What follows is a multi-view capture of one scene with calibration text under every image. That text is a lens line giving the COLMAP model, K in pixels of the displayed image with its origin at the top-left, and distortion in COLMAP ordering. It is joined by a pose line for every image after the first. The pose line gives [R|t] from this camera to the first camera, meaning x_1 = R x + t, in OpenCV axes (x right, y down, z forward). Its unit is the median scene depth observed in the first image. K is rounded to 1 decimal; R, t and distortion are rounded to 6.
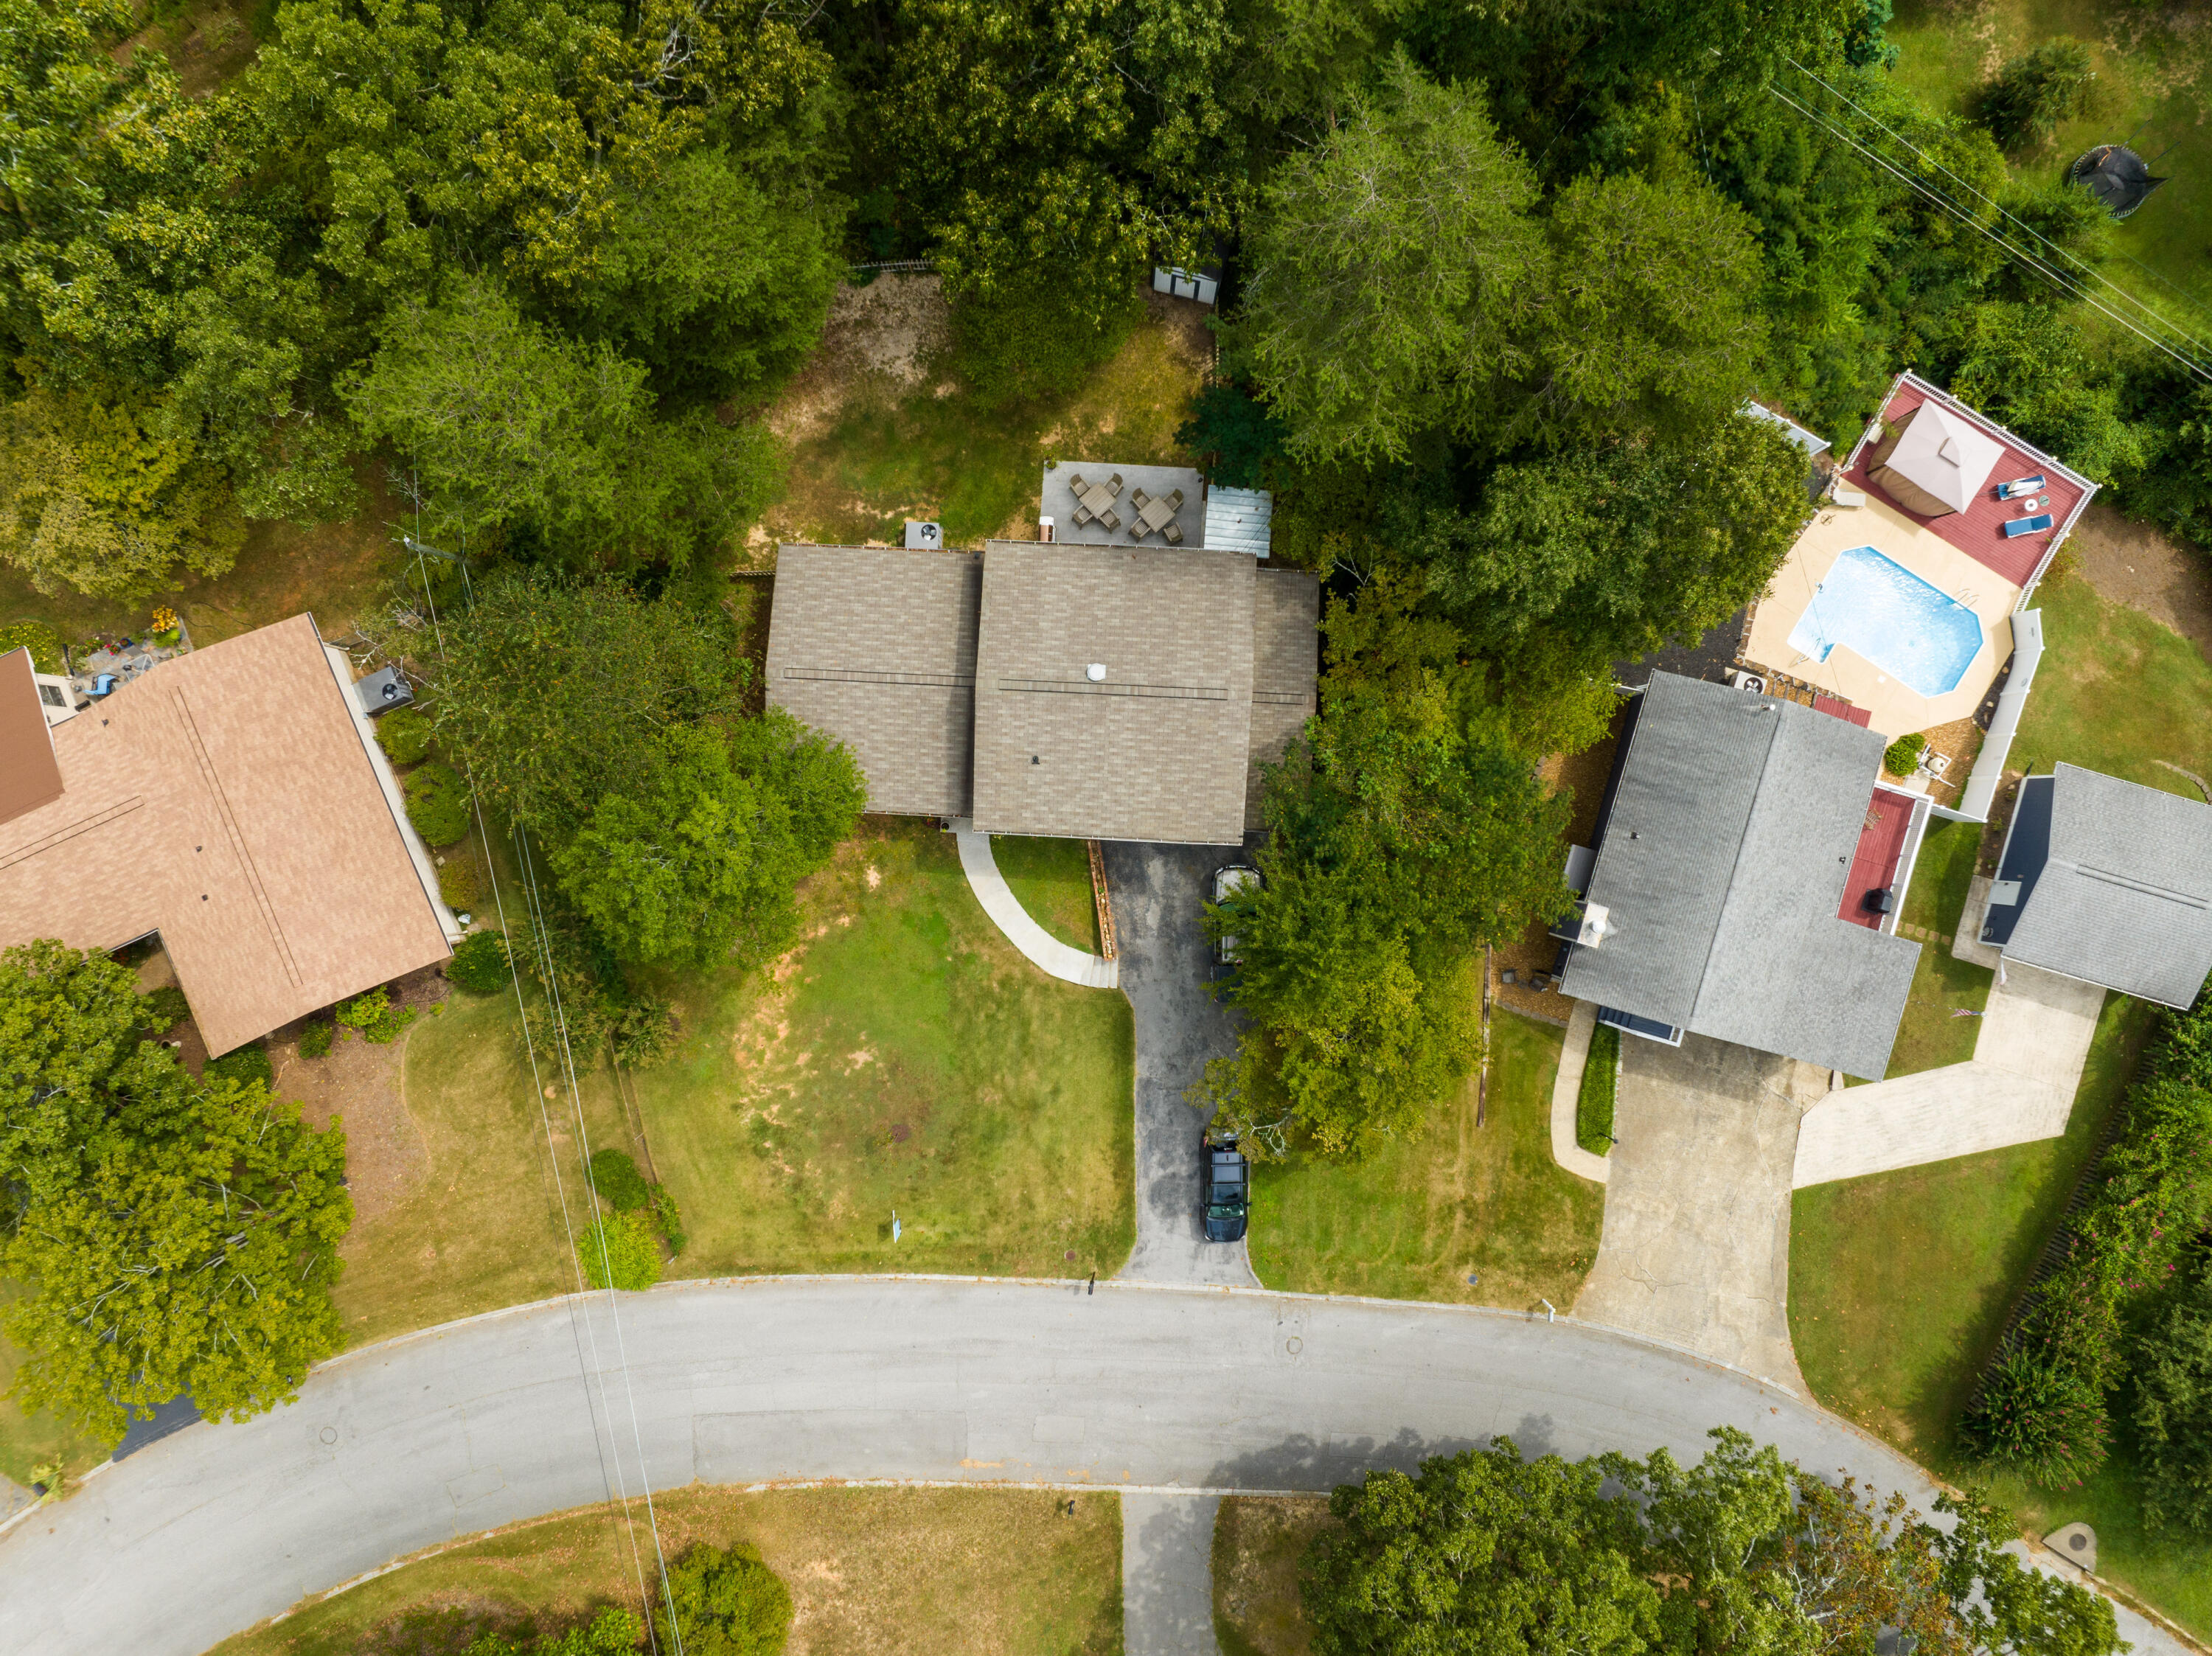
lens RADIAL K [[1562.2, 0, 1106.0], [0, 1562.2, 828.0], [0, 0, 1]] dist [-0.051616, 0.016892]
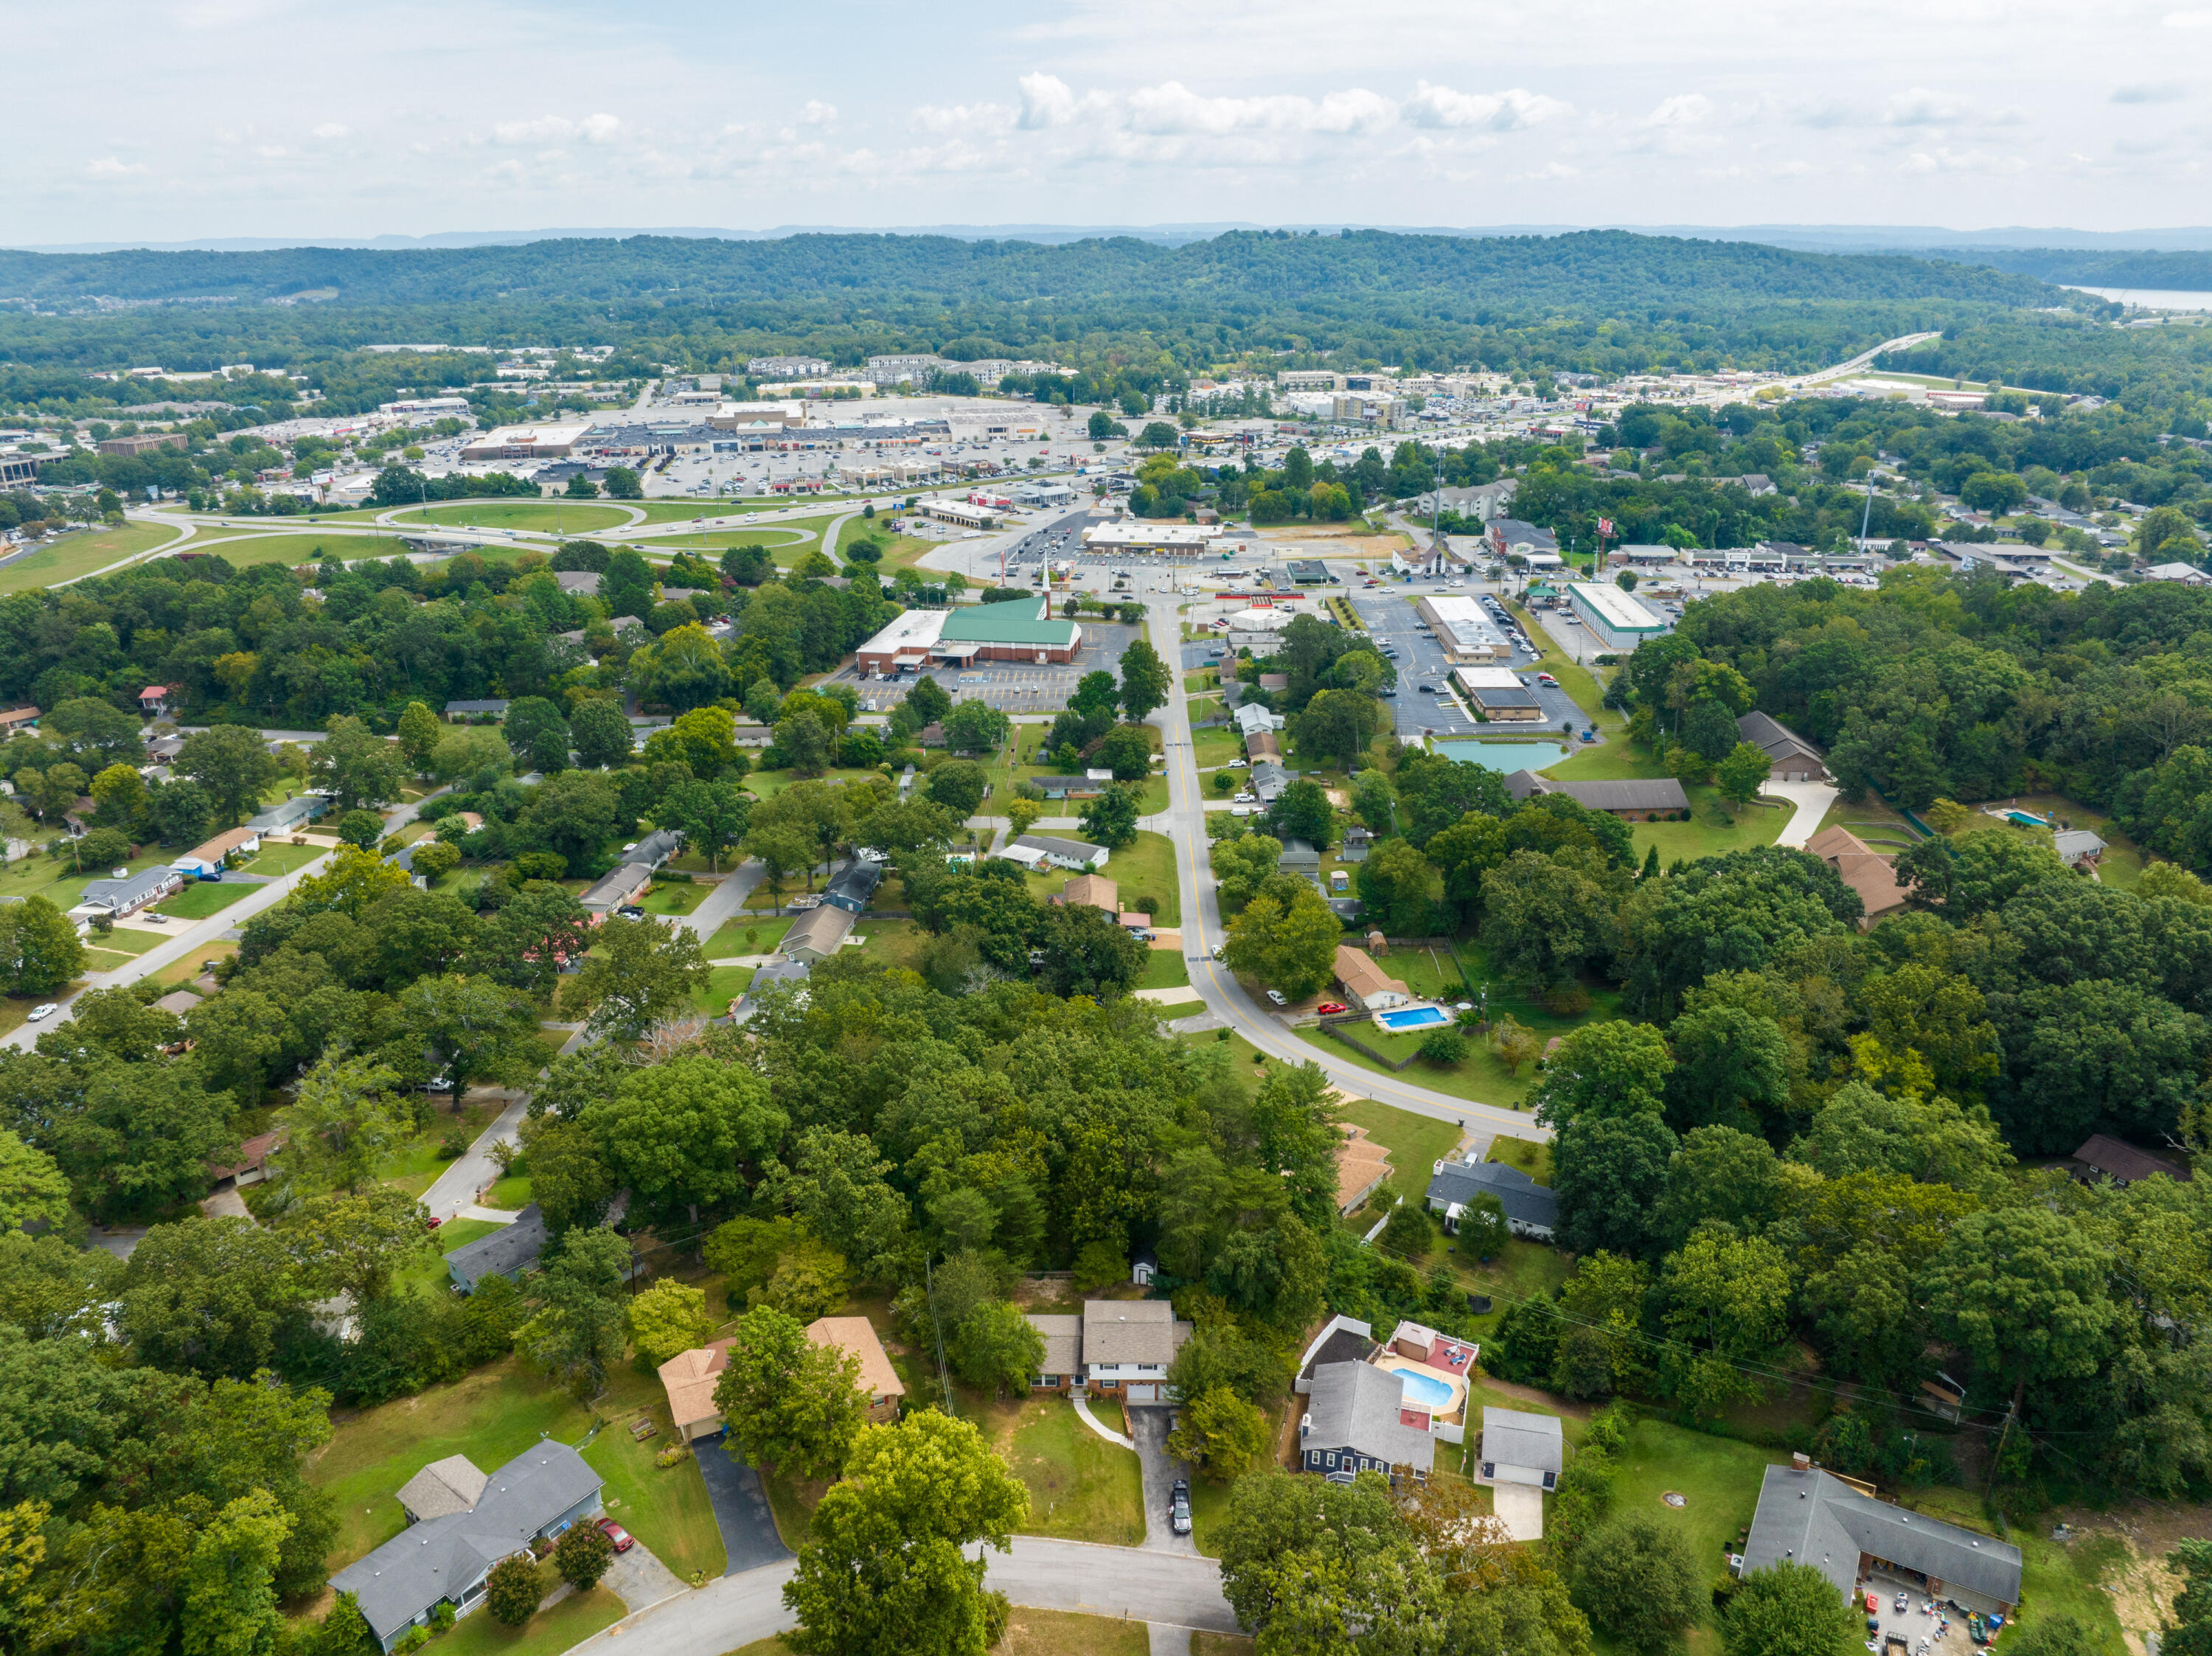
lens RADIAL K [[1562.2, 0, 1106.0], [0, 1562.2, 828.0], [0, 0, 1]] dist [-0.051616, 0.016892]
pose [[0.999237, -0.004216, 0.038829, -0.136215], [0.037726, 0.361501, -0.931608, 2.150543], [-0.010109, 0.932362, 0.361384, -0.925892]]
